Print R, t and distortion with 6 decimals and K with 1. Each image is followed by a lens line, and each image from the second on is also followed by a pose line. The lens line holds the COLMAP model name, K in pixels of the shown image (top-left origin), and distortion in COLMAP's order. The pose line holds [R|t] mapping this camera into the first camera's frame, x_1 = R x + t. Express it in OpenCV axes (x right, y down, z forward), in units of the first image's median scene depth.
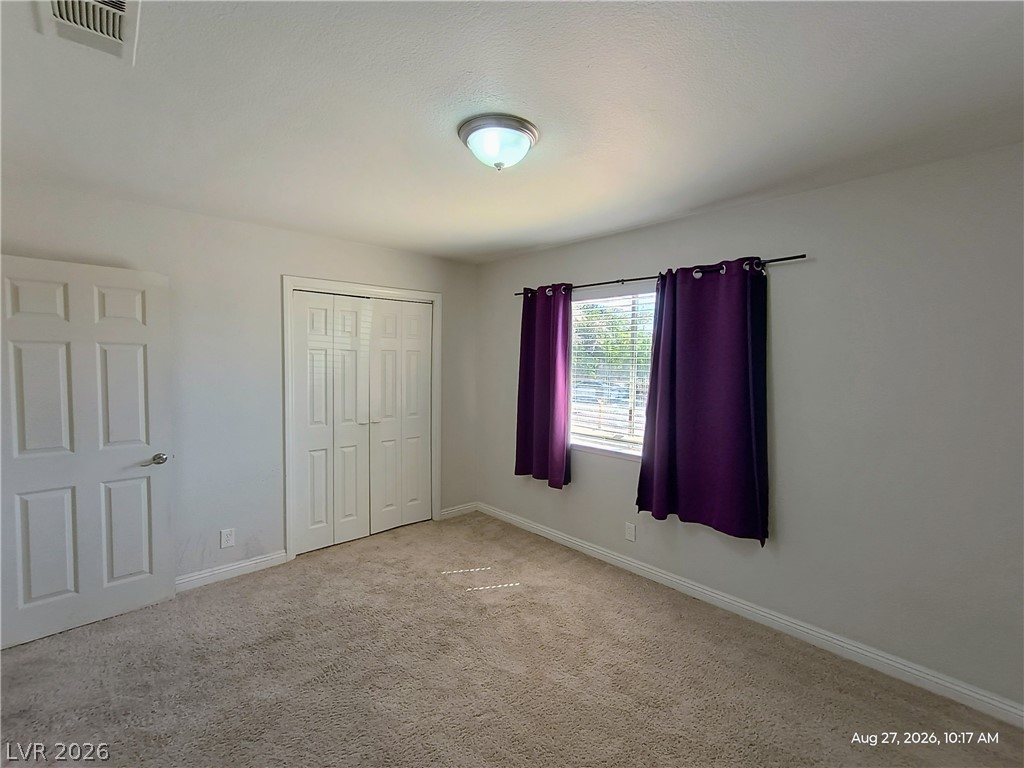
lens RADIAL K [[465.8, 0, 514.6], [0, 465.8, 383.0], [0, 0, 1]] dist [0.004060, 0.000267]
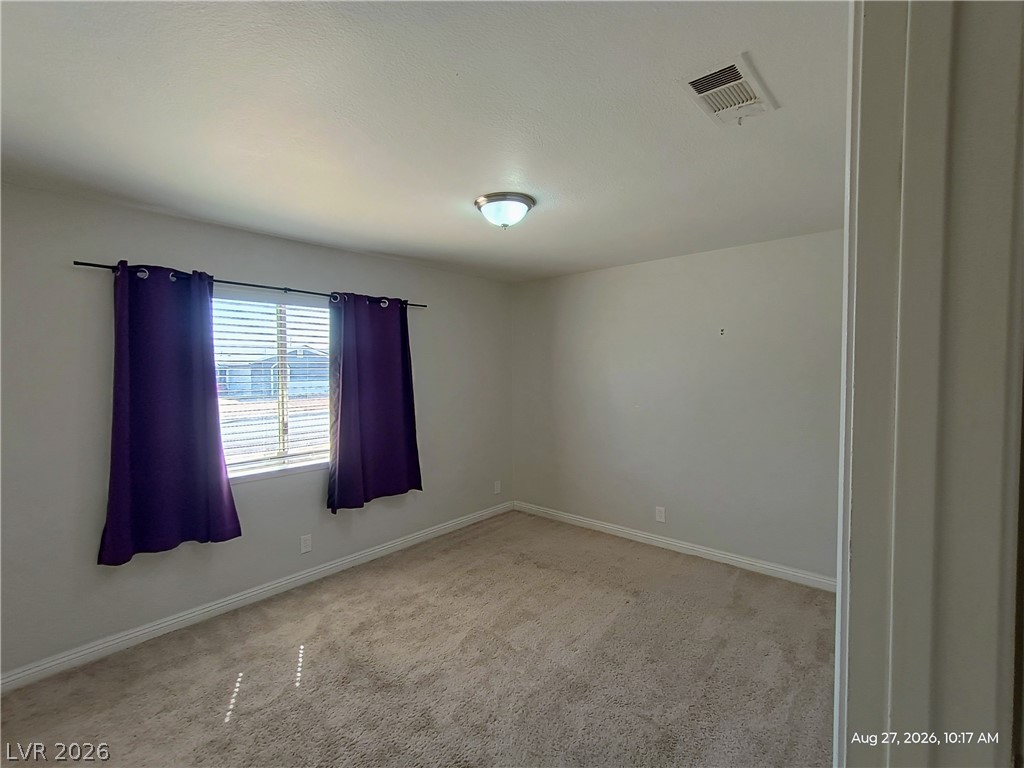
lens RADIAL K [[465.8, 0, 514.6], [0, 465.8, 383.0], [0, 0, 1]] dist [0.004060, 0.000267]
pose [[-0.105942, -0.048350, 0.993196, -0.785279], [0.057545, 0.996845, 0.054666, -0.052748], [-0.992706, 0.062944, -0.102825, 0.649933]]
